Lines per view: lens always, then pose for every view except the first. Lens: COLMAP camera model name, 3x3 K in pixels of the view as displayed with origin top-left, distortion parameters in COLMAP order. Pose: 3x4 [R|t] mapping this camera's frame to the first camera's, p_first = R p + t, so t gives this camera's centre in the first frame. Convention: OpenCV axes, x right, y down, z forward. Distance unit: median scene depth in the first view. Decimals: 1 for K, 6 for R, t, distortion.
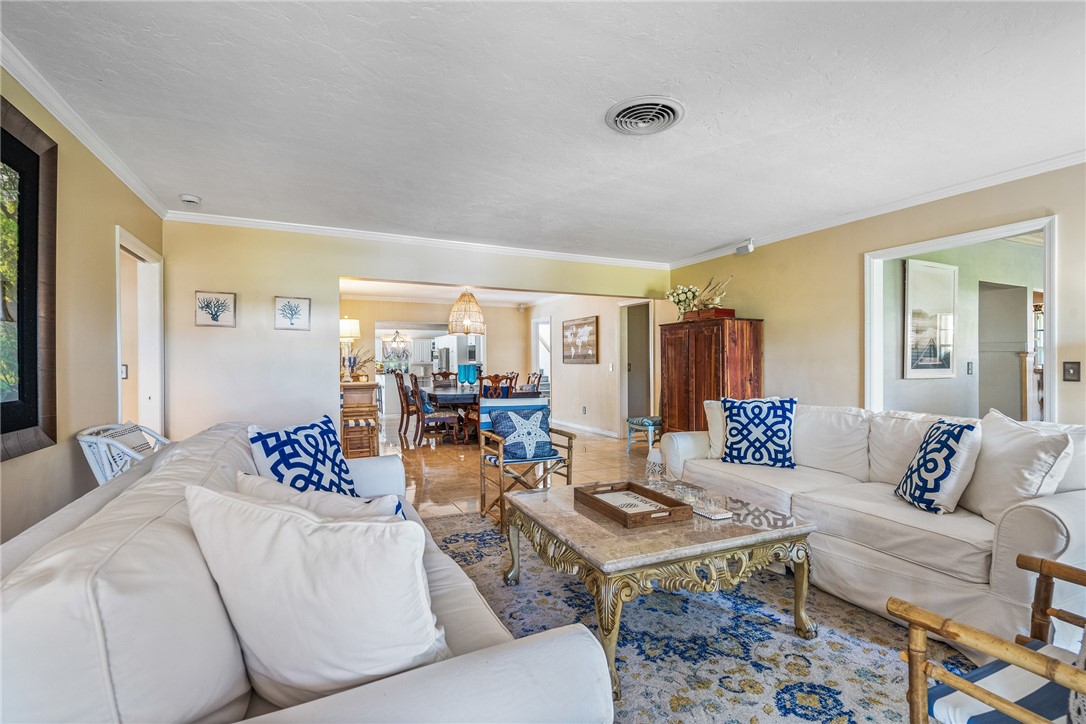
lens RADIAL K [[496.1, 0, 543.0], [0, 496.1, 362.5], [0, 0, 1]] dist [-0.000496, -0.000086]
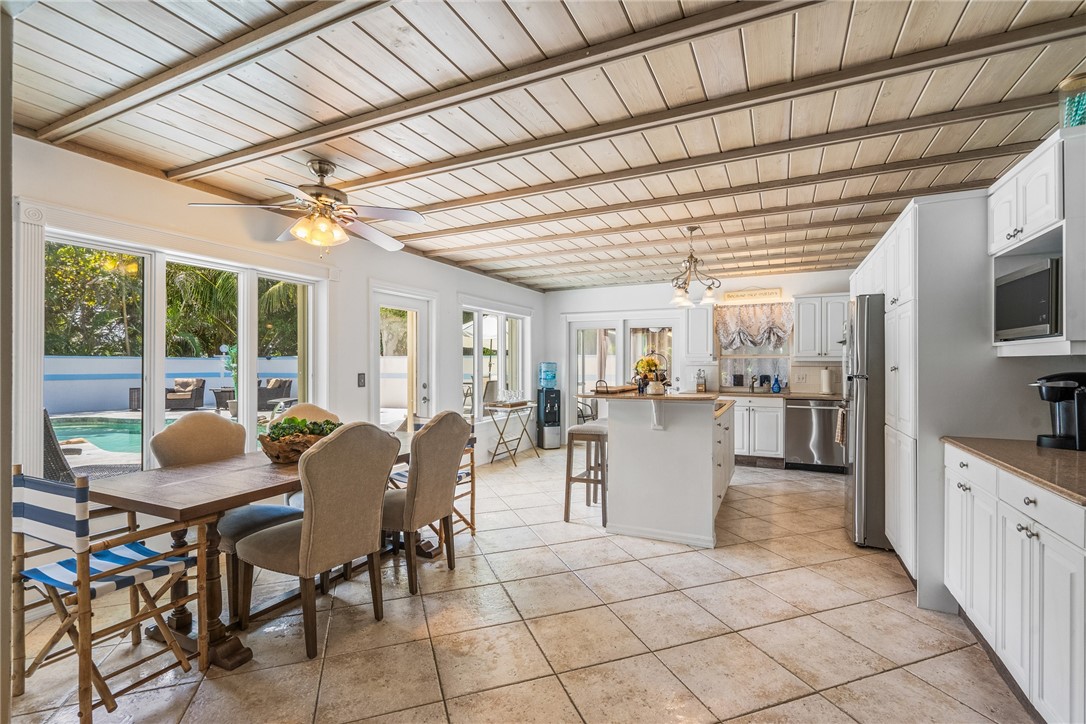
lens RADIAL K [[496.1, 0, 543.6], [0, 496.1, 363.5], [0, 0, 1]] dist [-0.000496, -0.000086]
pose [[0.639753, 0.009345, -0.768524, -0.176678], [-0.009728, 0.999944, 0.004061, 0.009375], [0.768519, 0.004878, 0.639809, 1.151671]]
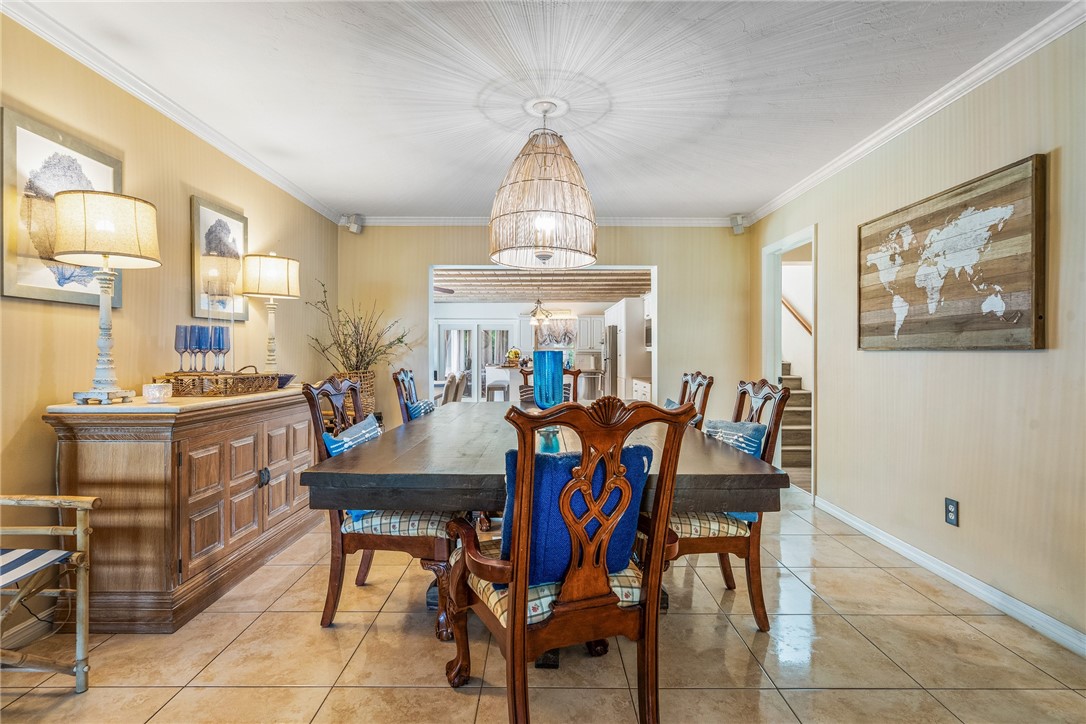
lens RADIAL K [[523.6, 0, 546.0], [0, 523.6, 355.9], [0, 0, 1]] dist [-0.000847, 0.000100]
pose [[0.909016, 0.010457, -0.416630, -0.004777], [-0.007523, 0.999934, 0.008682, 0.005013], [0.416693, -0.004758, 0.909035, 0.619014]]
